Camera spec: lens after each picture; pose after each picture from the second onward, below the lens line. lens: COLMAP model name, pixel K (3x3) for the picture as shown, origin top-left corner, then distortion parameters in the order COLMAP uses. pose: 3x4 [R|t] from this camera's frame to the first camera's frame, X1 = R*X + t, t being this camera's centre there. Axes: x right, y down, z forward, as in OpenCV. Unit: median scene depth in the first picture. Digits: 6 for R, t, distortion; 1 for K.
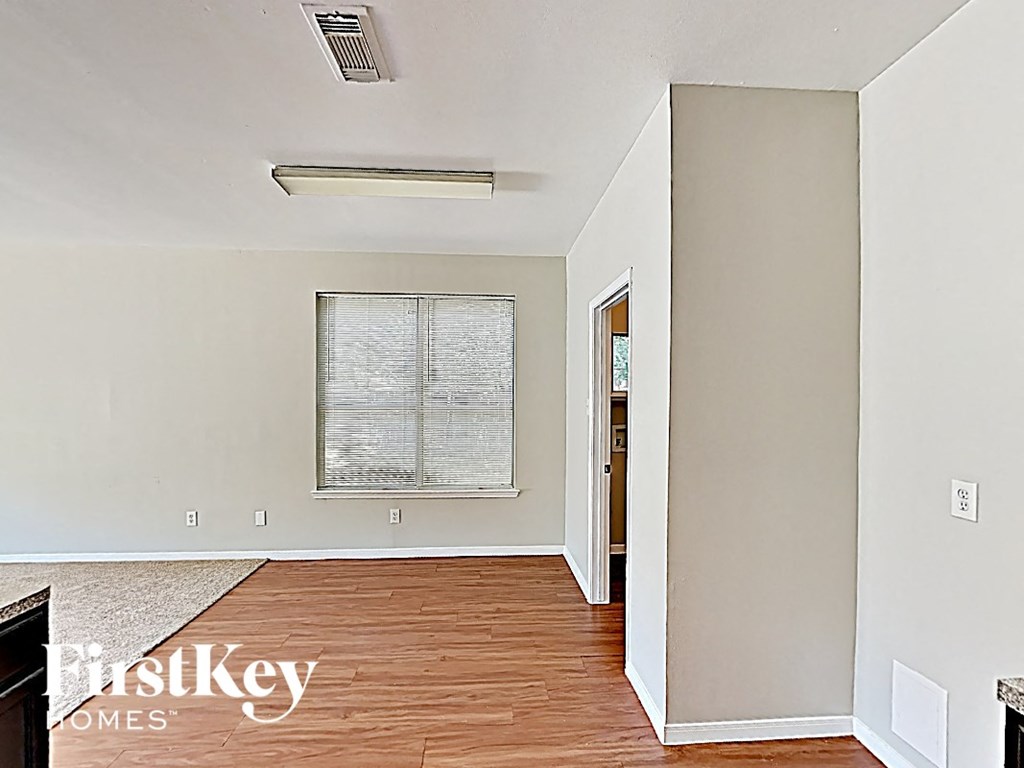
lens RADIAL K [[442.2, 0, 513.2], [0, 442.2, 408.5], [0, 0, 1]] dist [0.001284, 0.000088]
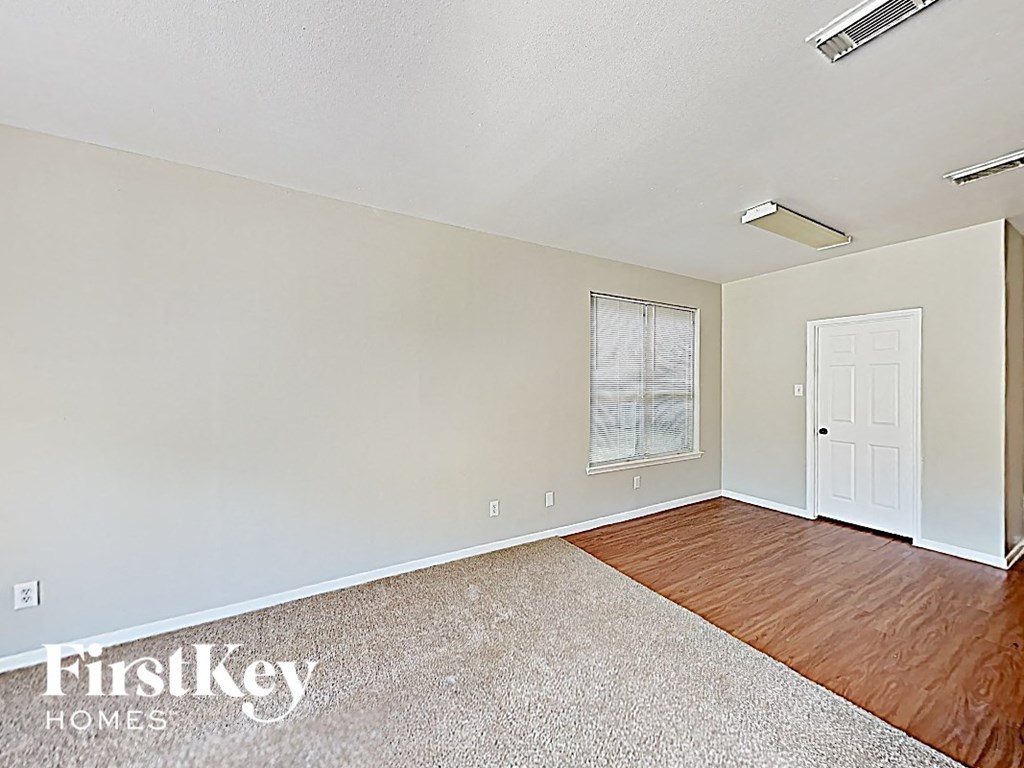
lens RADIAL K [[384.4, 0, 509.4], [0, 384.4, 384.0], [0, 0, 1]] dist [-0.000112, 0.000003]
pose [[0.892570, -0.003403, 0.450897, -1.121238], [0.009040, 0.999906, -0.010350, -0.019024], [-0.450819, 0.013315, 0.892516, 0.231167]]
